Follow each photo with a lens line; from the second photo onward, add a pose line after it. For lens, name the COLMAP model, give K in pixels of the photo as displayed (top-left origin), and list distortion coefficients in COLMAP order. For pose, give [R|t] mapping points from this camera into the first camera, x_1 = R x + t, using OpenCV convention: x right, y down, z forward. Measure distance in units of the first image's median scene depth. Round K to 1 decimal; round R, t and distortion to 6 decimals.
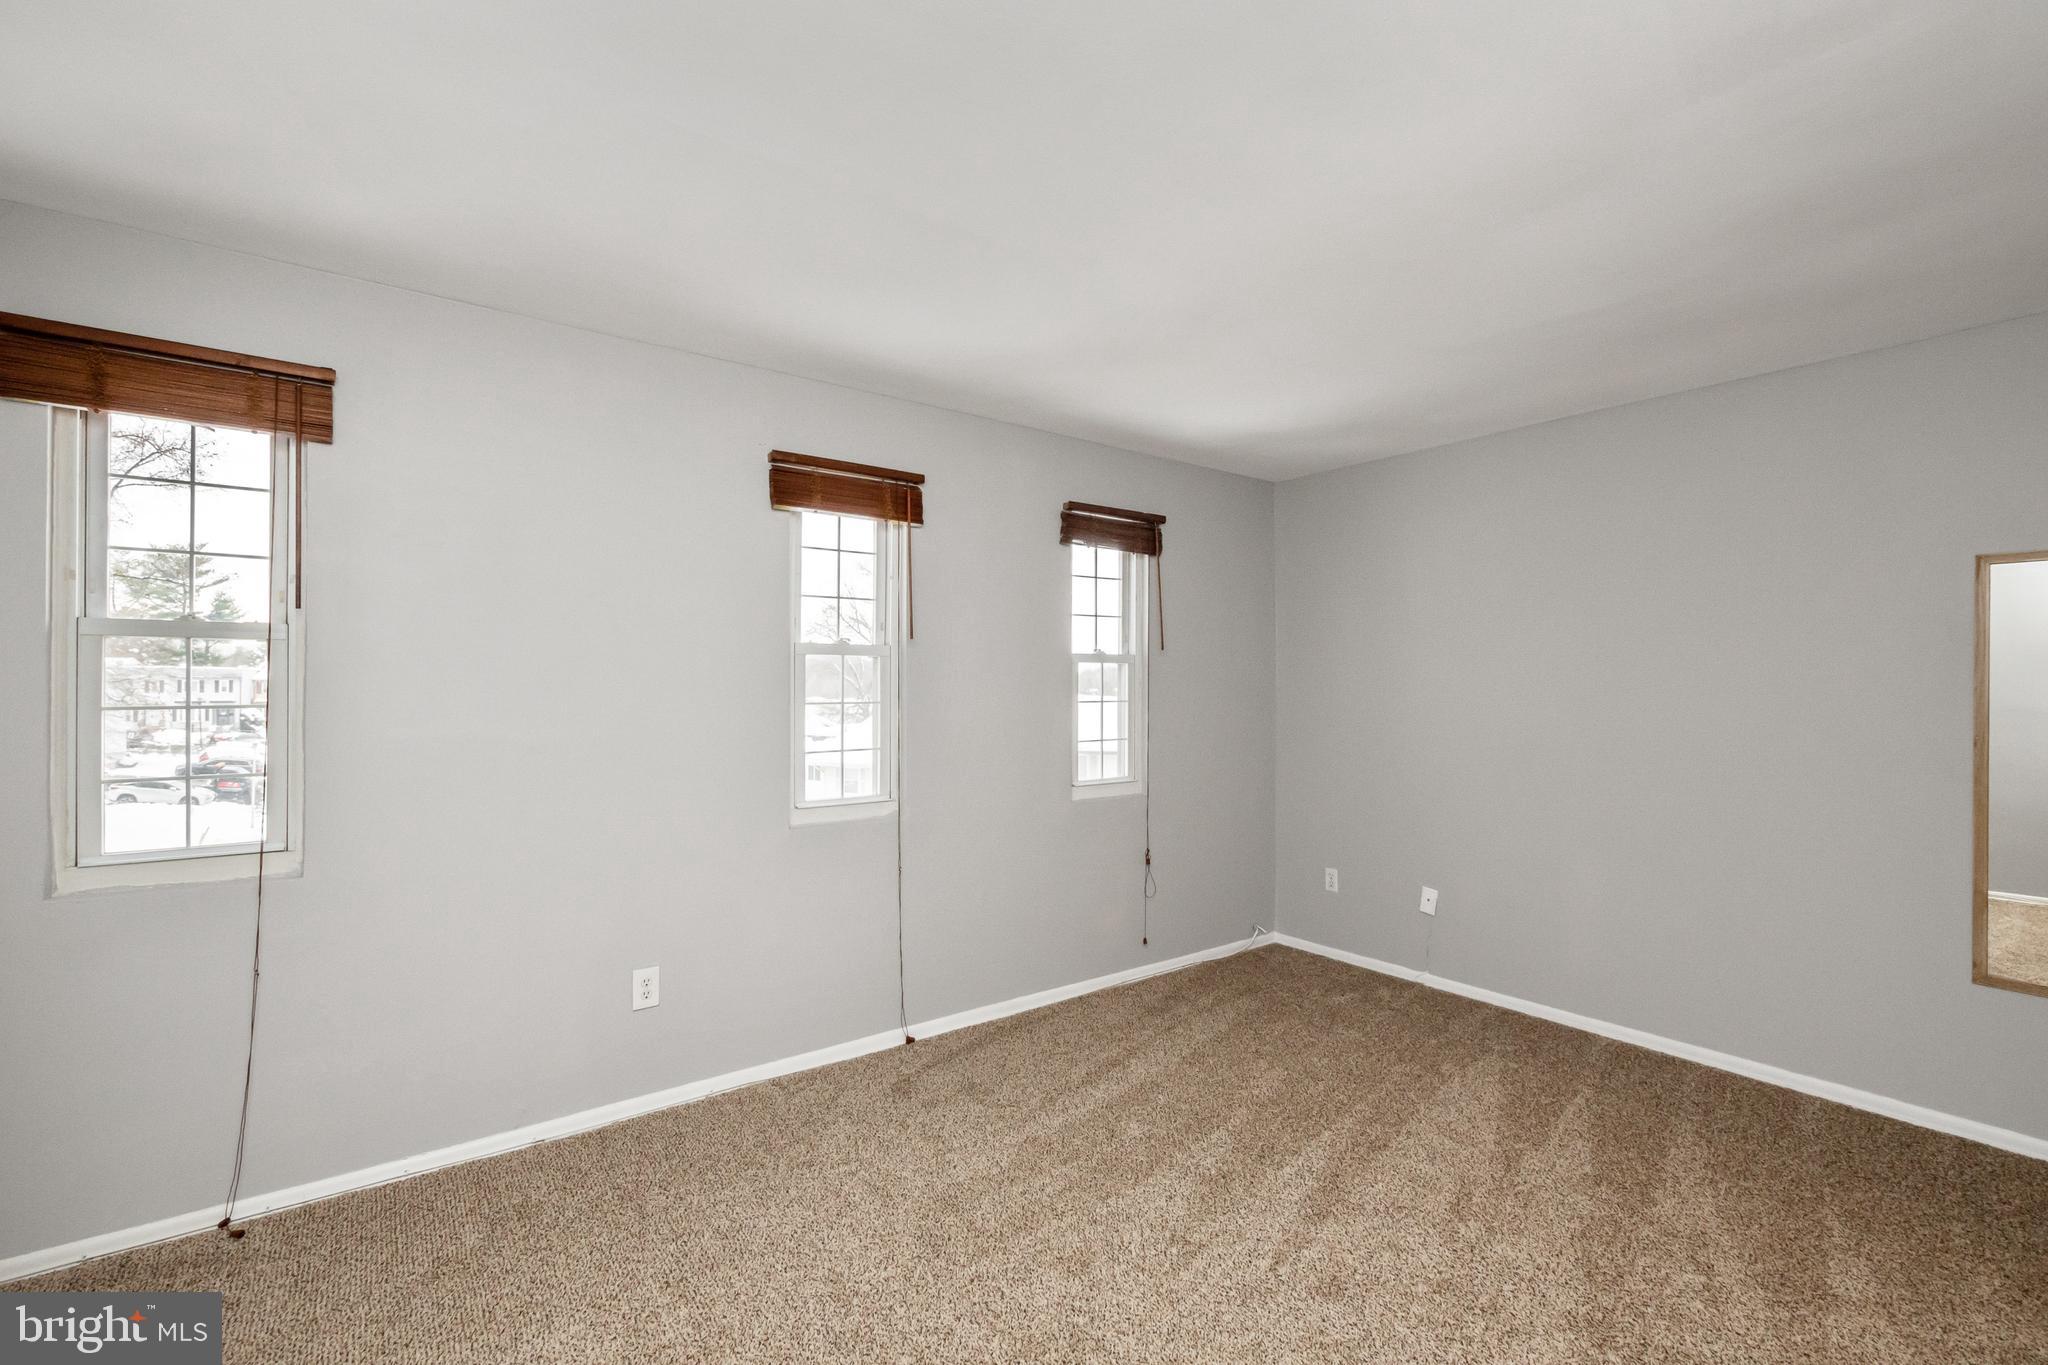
lens RADIAL K [[863.3, 0, 1011.9], [0, 863.3, 700.6], [0, 0, 1]] dist [-0.000851, -0.000240]
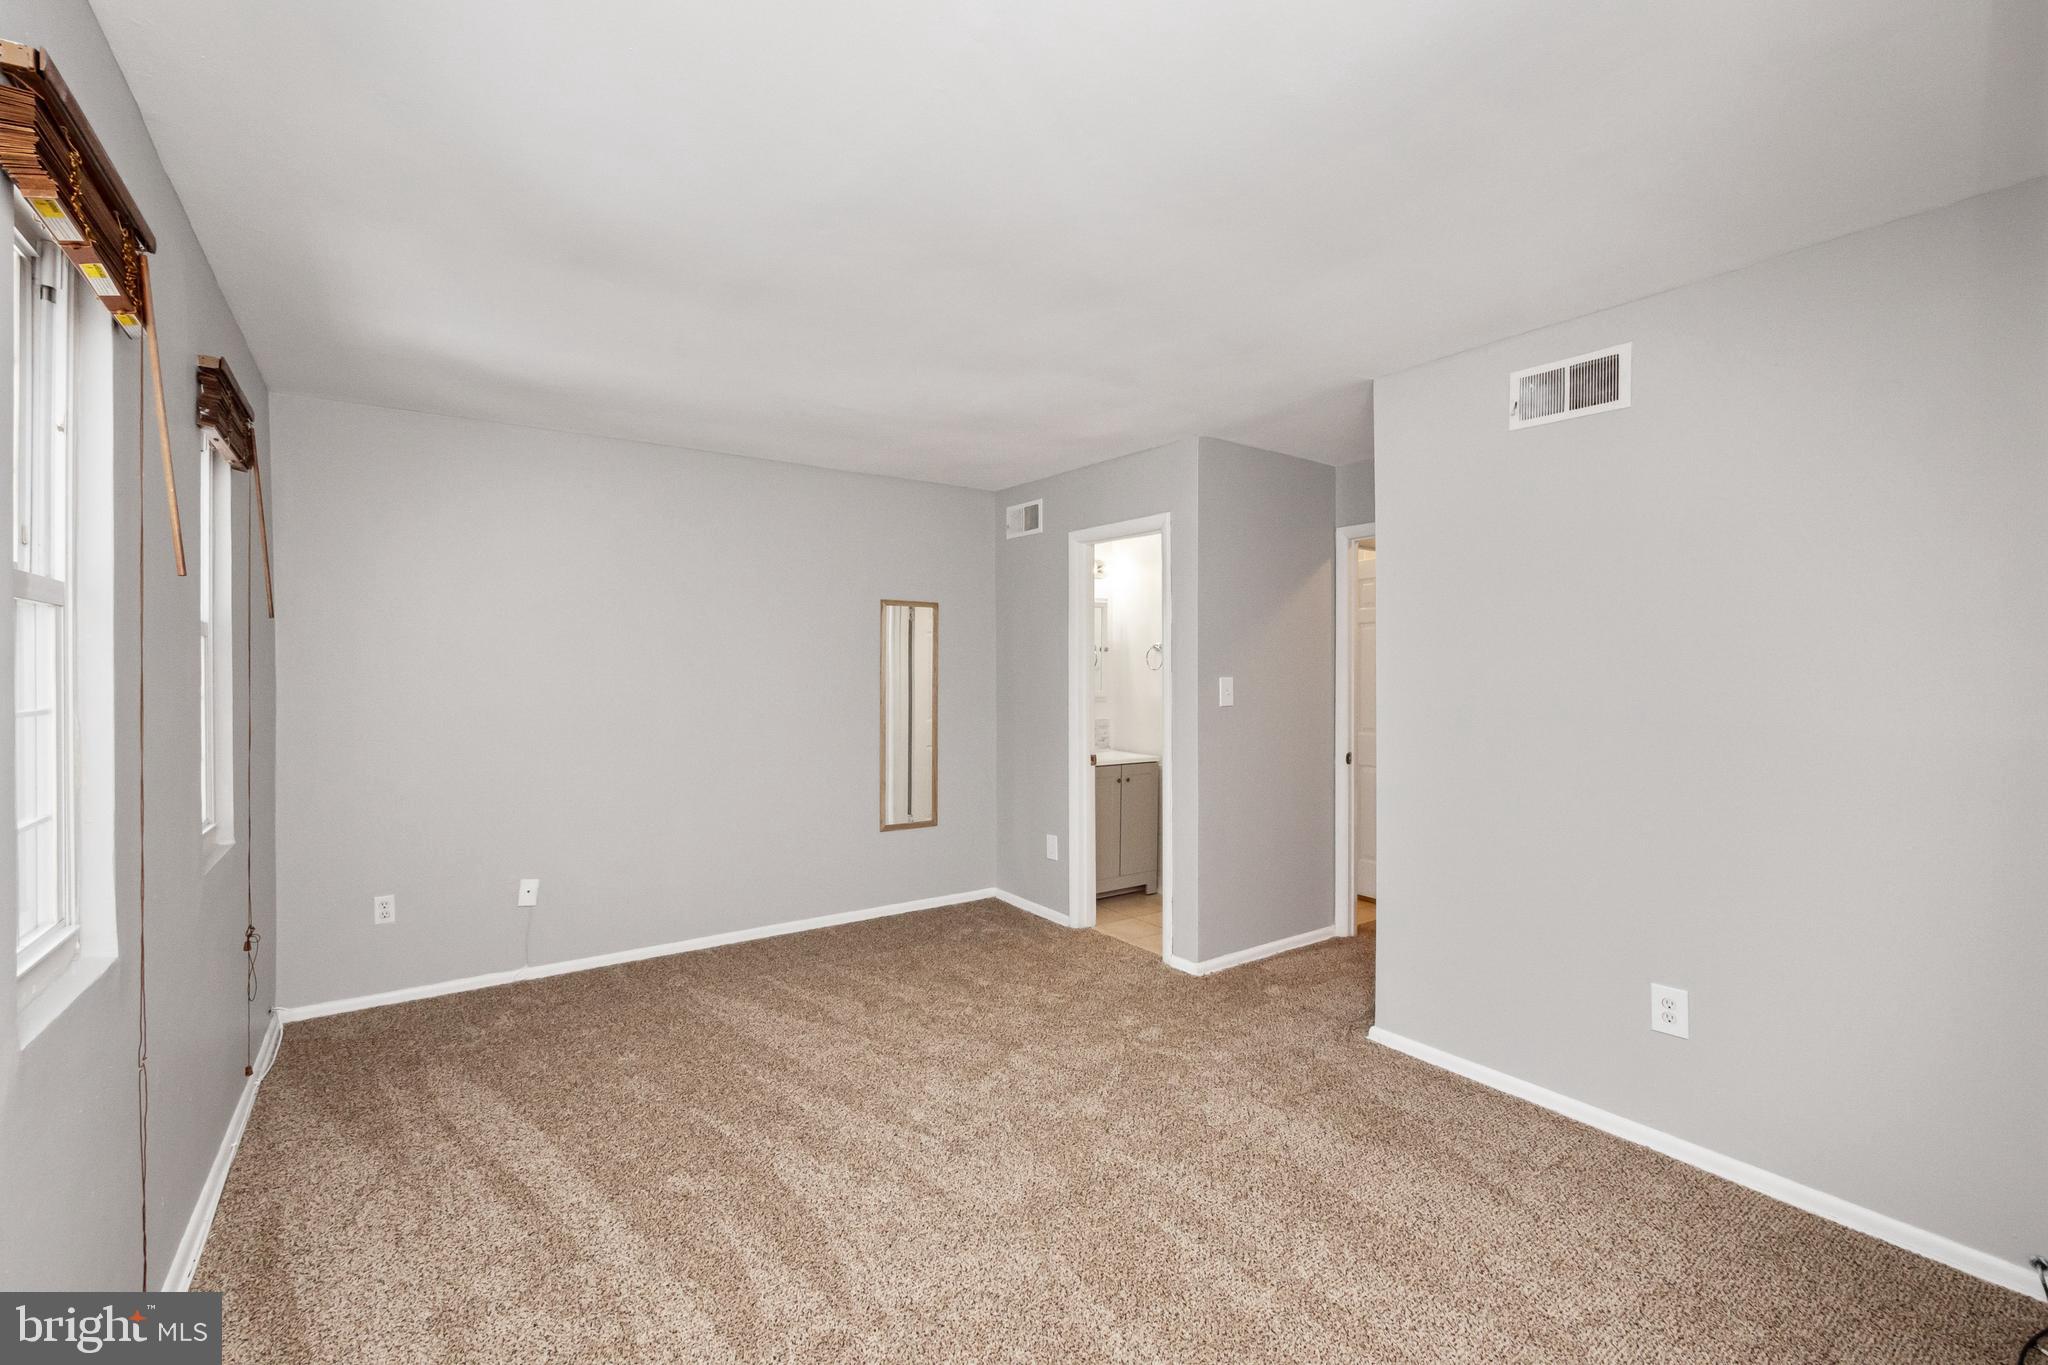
lens RADIAL K [[863.3, 0, 1025.9], [0, 863.3, 681.4], [0, 0, 1]] dist [-0.000851, -0.000240]
pose [[0.038573, -0.014500, 0.999151, -0.546854], [0.018615, 0.999732, 0.013790, -0.011200], [-0.999082, 0.018067, 0.038833, 0.465535]]
